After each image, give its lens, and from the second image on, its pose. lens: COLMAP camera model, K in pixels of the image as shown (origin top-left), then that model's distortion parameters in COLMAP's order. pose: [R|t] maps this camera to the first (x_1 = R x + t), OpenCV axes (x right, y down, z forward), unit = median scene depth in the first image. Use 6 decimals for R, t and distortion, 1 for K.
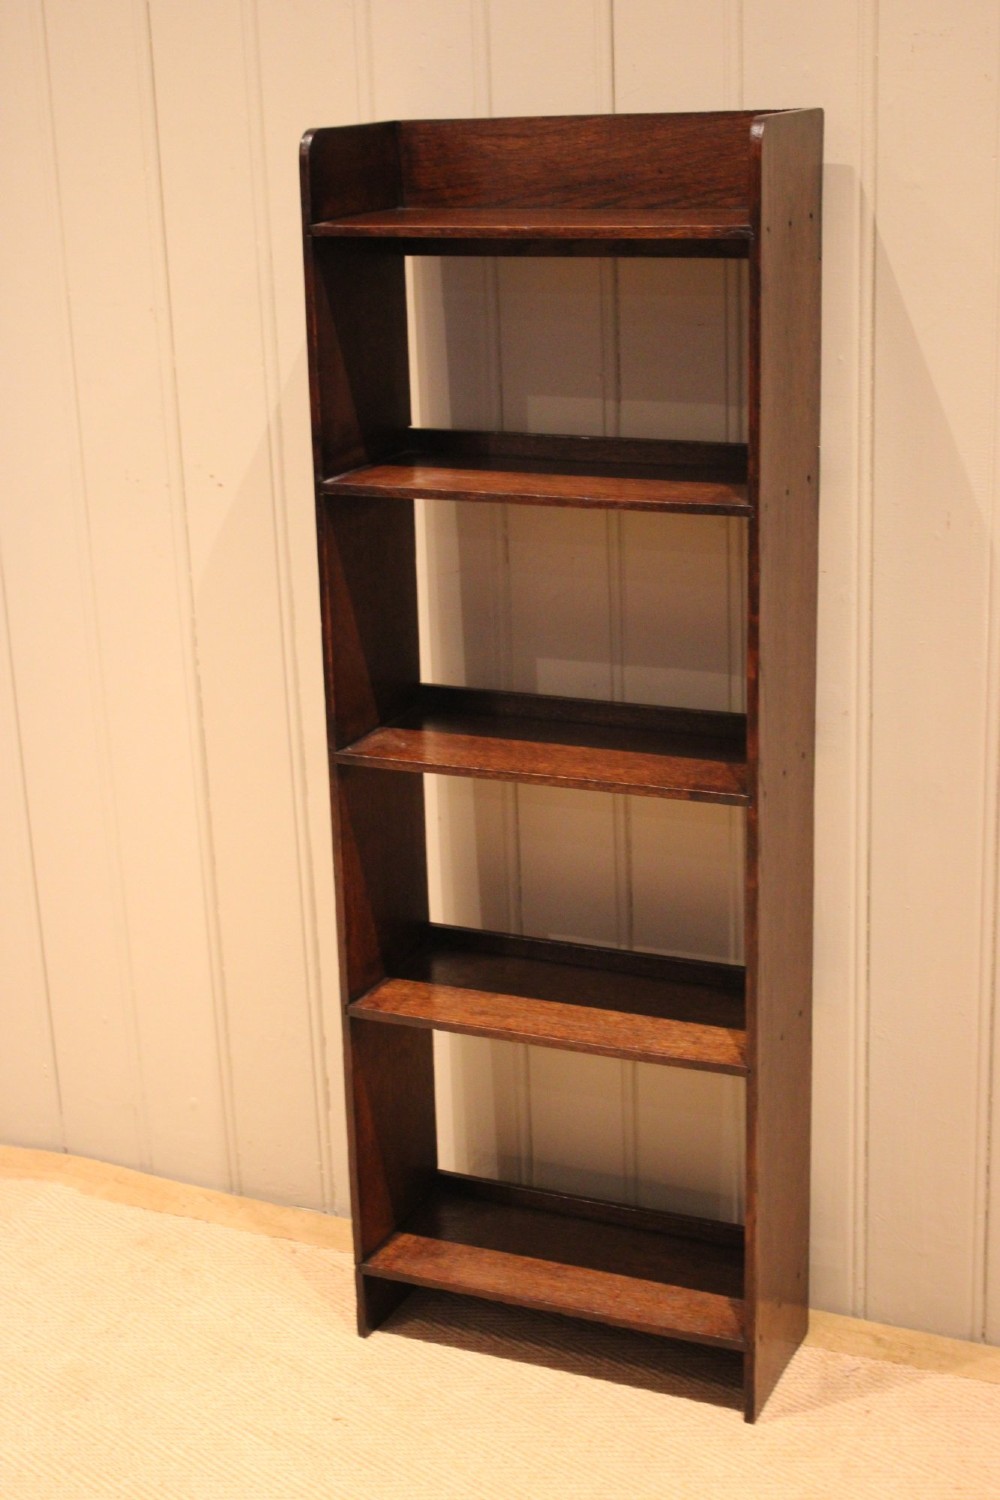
lens RADIAL K [[2358.5, 0, 498.0], [0, 2358.5, 804.7], [0, 0, 1]] dist [0.018686, 0.037380]
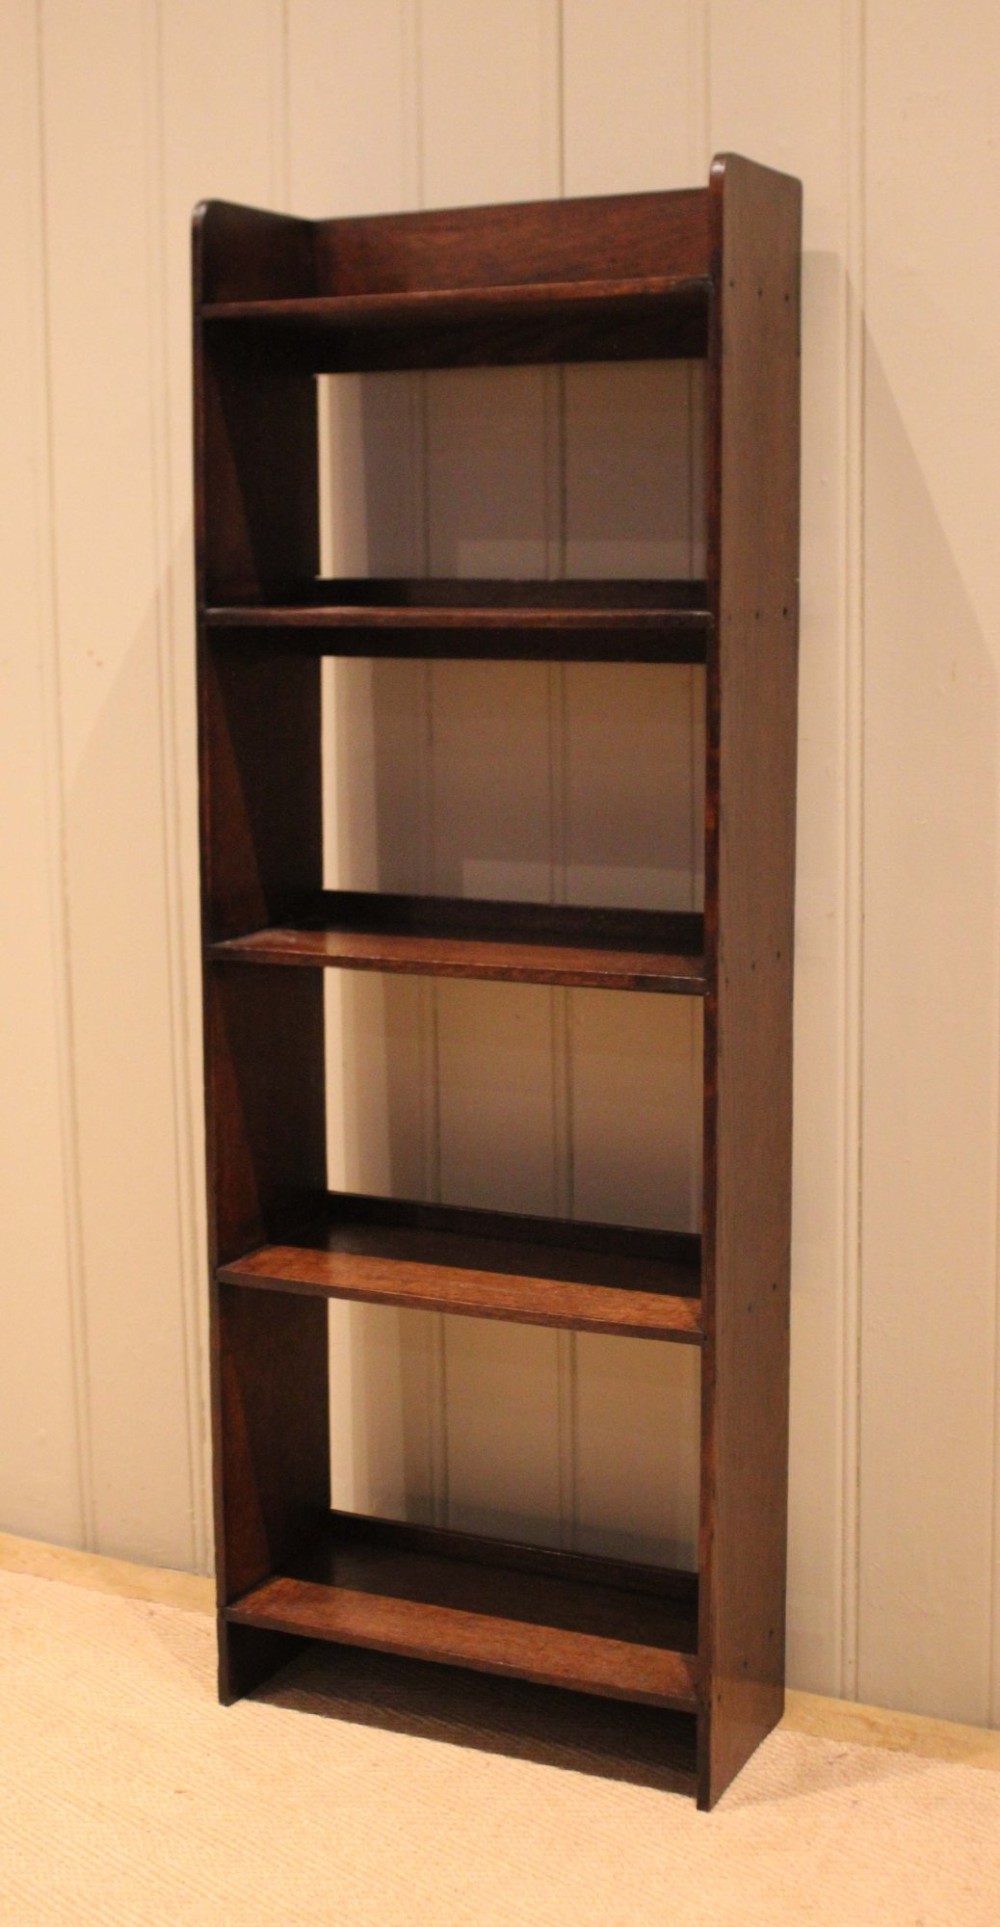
lens RADIAL K [[2575.0, 0, 459.5], [0, 2575.0, 956.0], [0, 0, 1]] dist [-0.029512, -0.030519]
pose [[0.999449, 0.025531, -0.021205, 0.036382], [-0.028590, 0.986795, -0.159430, 0.120012], [0.016854, 0.159948, 0.986982, 0.113131]]
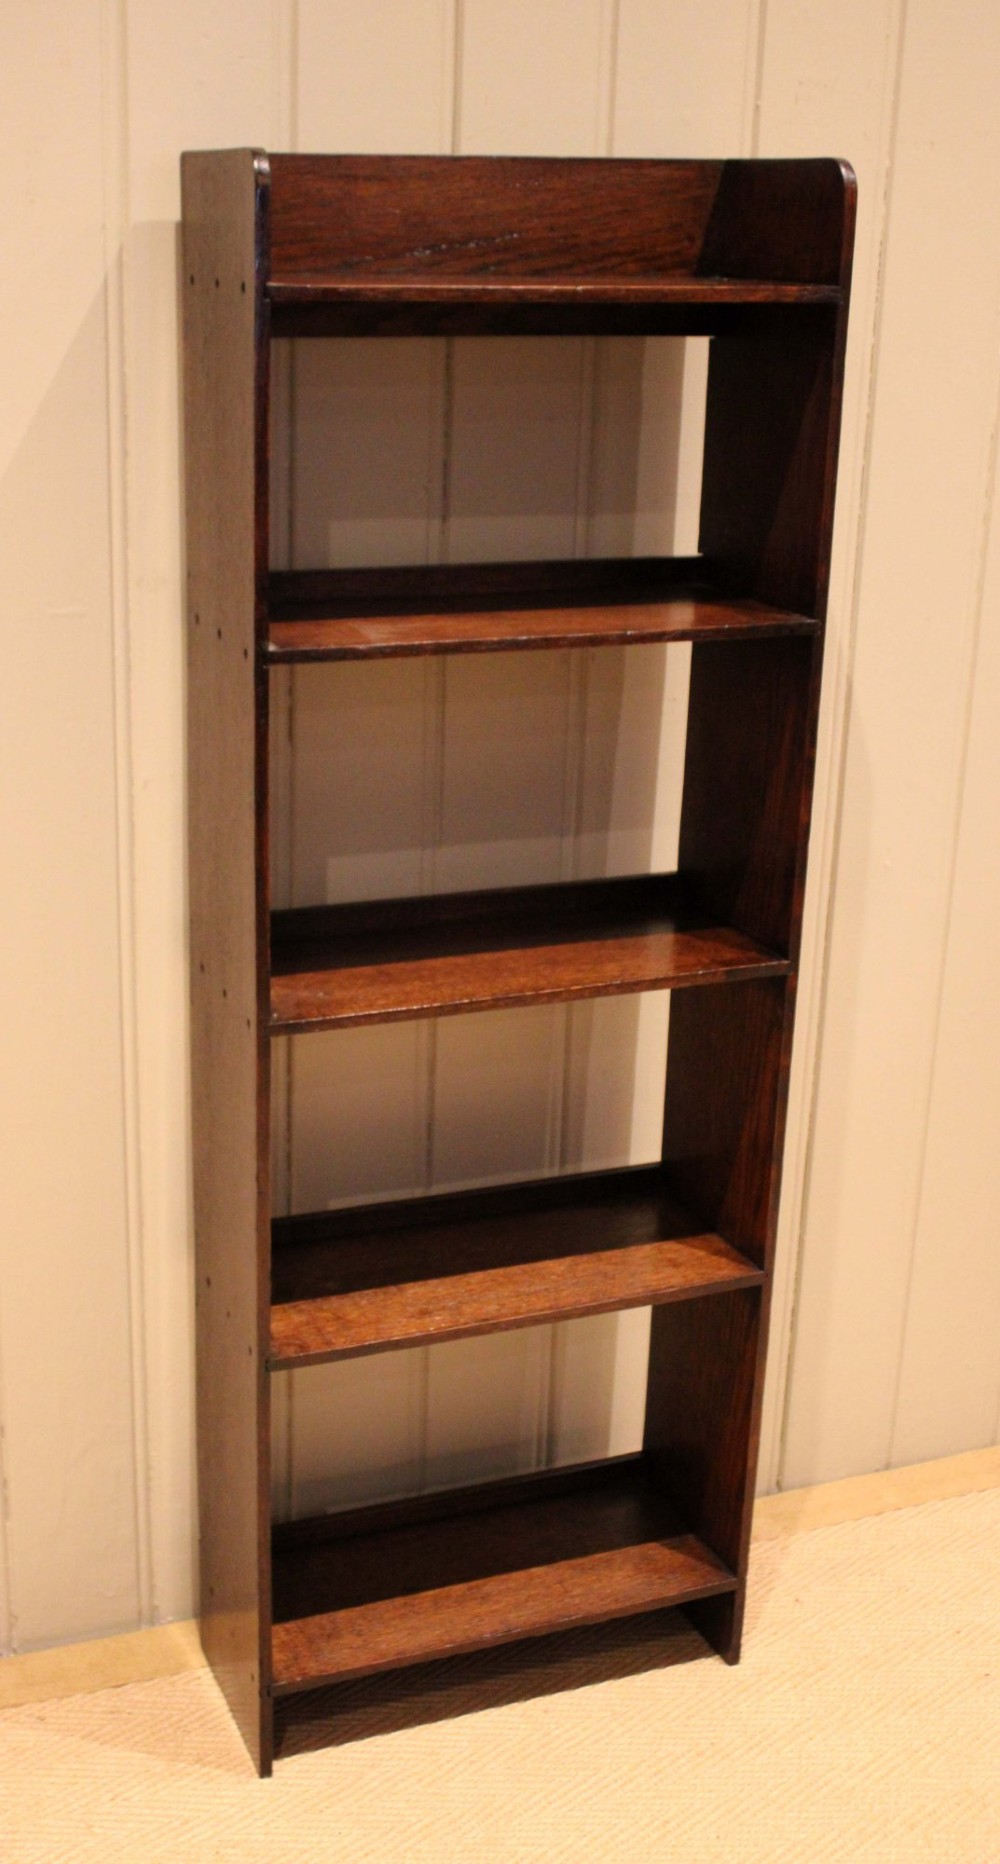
lens RADIAL K [[2221.1, 0, 458.5], [0, 2221.1, 979.6], [0, 0, 1]] dist [-0.056999, 0.037825]
pose [[0.694287, -0.198733, 0.691716, -0.488216], [0.188303, 0.977800, 0.091923, -0.085381], [-0.694628, 0.066432, 0.716296, 0.460843]]
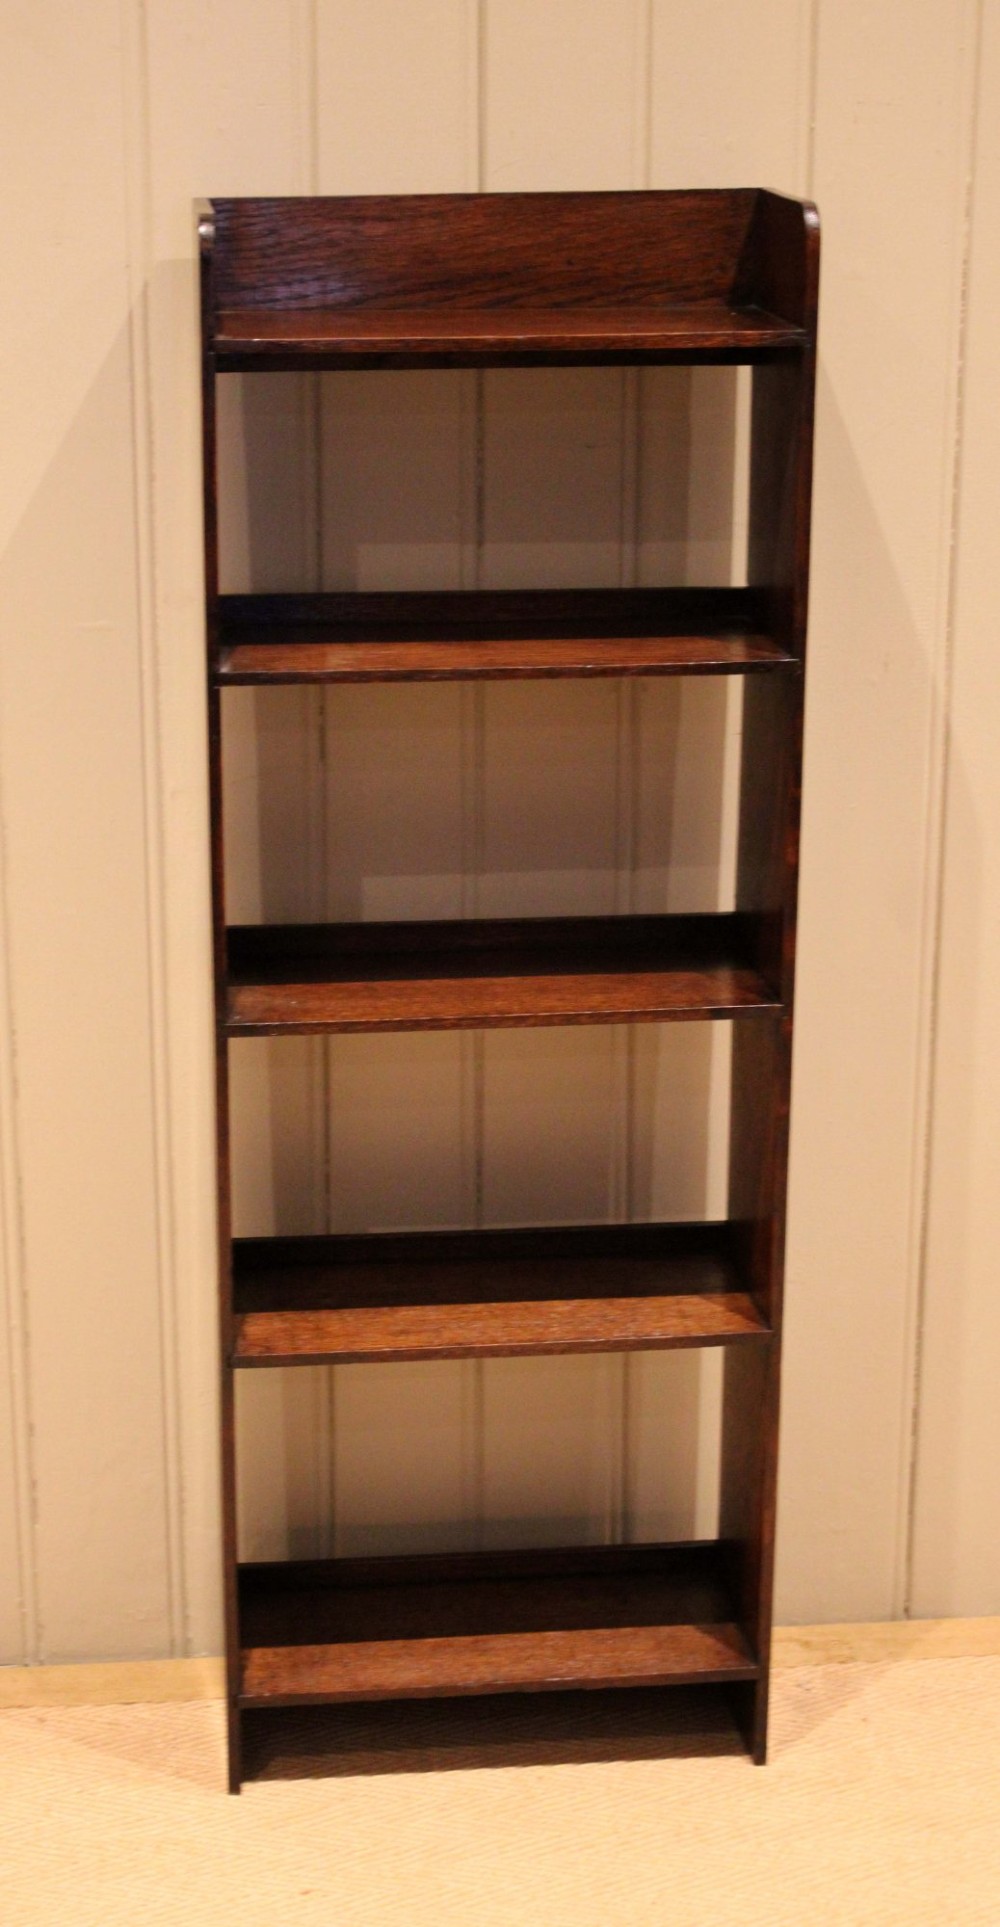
lens RADIAL K [[3285.4, 0, 501.4], [0, 3285.4, 1034.1], [0, 0, 1]] dist [0.046785, -0.009207]
pose [[0.859114, -0.129514, 0.495126, -0.509400], [0.135091, 0.990525, 0.024697, -0.032470], [-0.493634, 0.045670, 0.868470, 0.031810]]
